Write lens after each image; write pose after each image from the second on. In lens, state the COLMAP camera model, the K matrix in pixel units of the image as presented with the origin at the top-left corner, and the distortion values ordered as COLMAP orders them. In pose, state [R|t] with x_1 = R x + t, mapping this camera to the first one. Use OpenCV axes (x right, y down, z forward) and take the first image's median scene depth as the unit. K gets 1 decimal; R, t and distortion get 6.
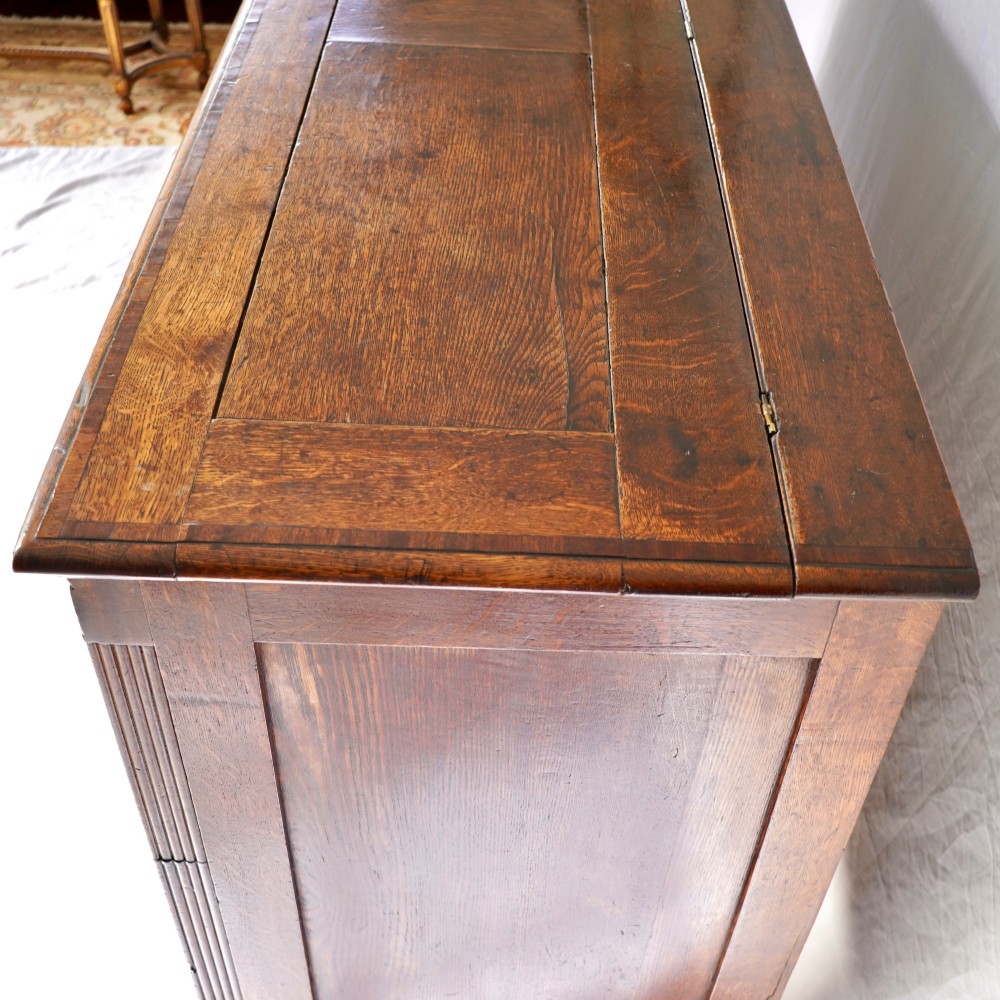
lens RADIAL K [[1321.8, 0, 499.1], [0, 1321.8, 476.9], [0, 0, 1]] dist [-0.162645, 0.144044]
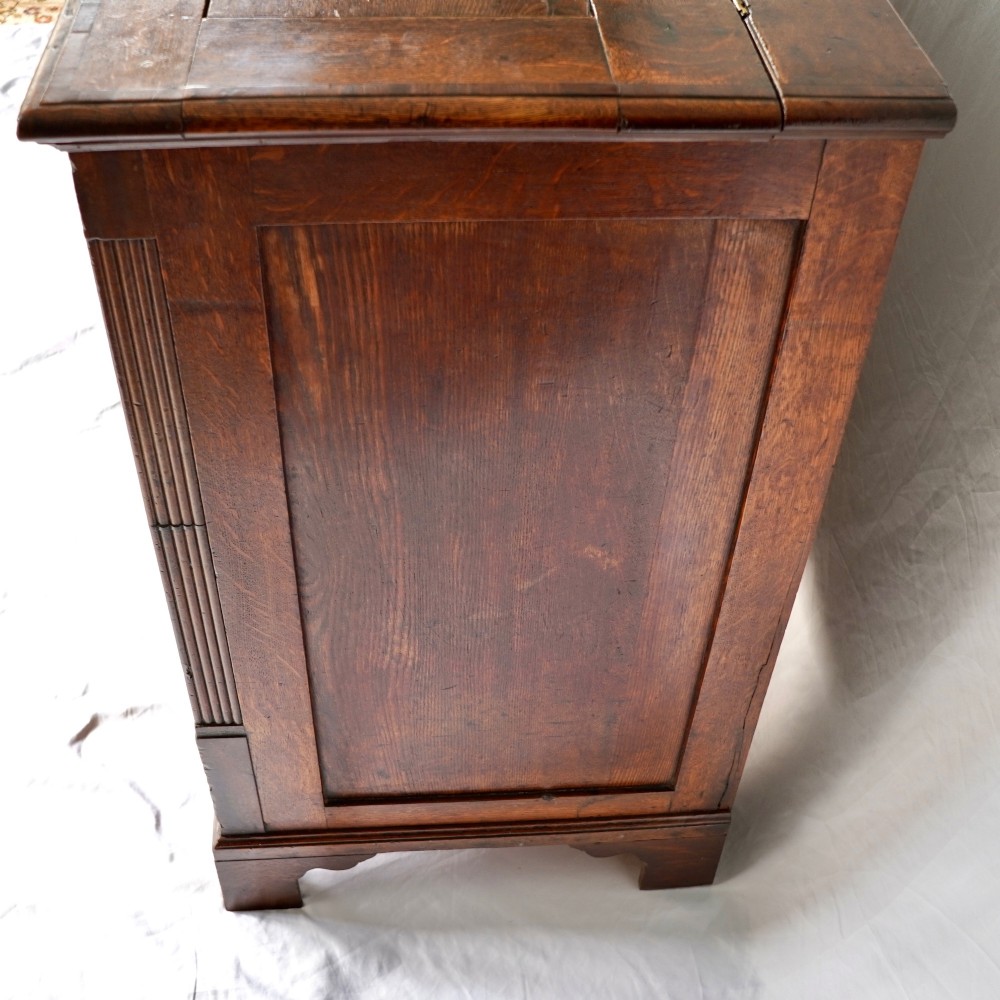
lens RADIAL K [[1321.8, 0, 499.1], [0, 1321.8, 476.9], [0, 0, 1]] dist [-0.162645, 0.144044]
pose [[0.996022, -0.061094, 0.064861, -0.074669], [0.059423, 0.997857, 0.027385, 0.289726], [-0.066395, -0.023422, 0.997518, -0.020417]]
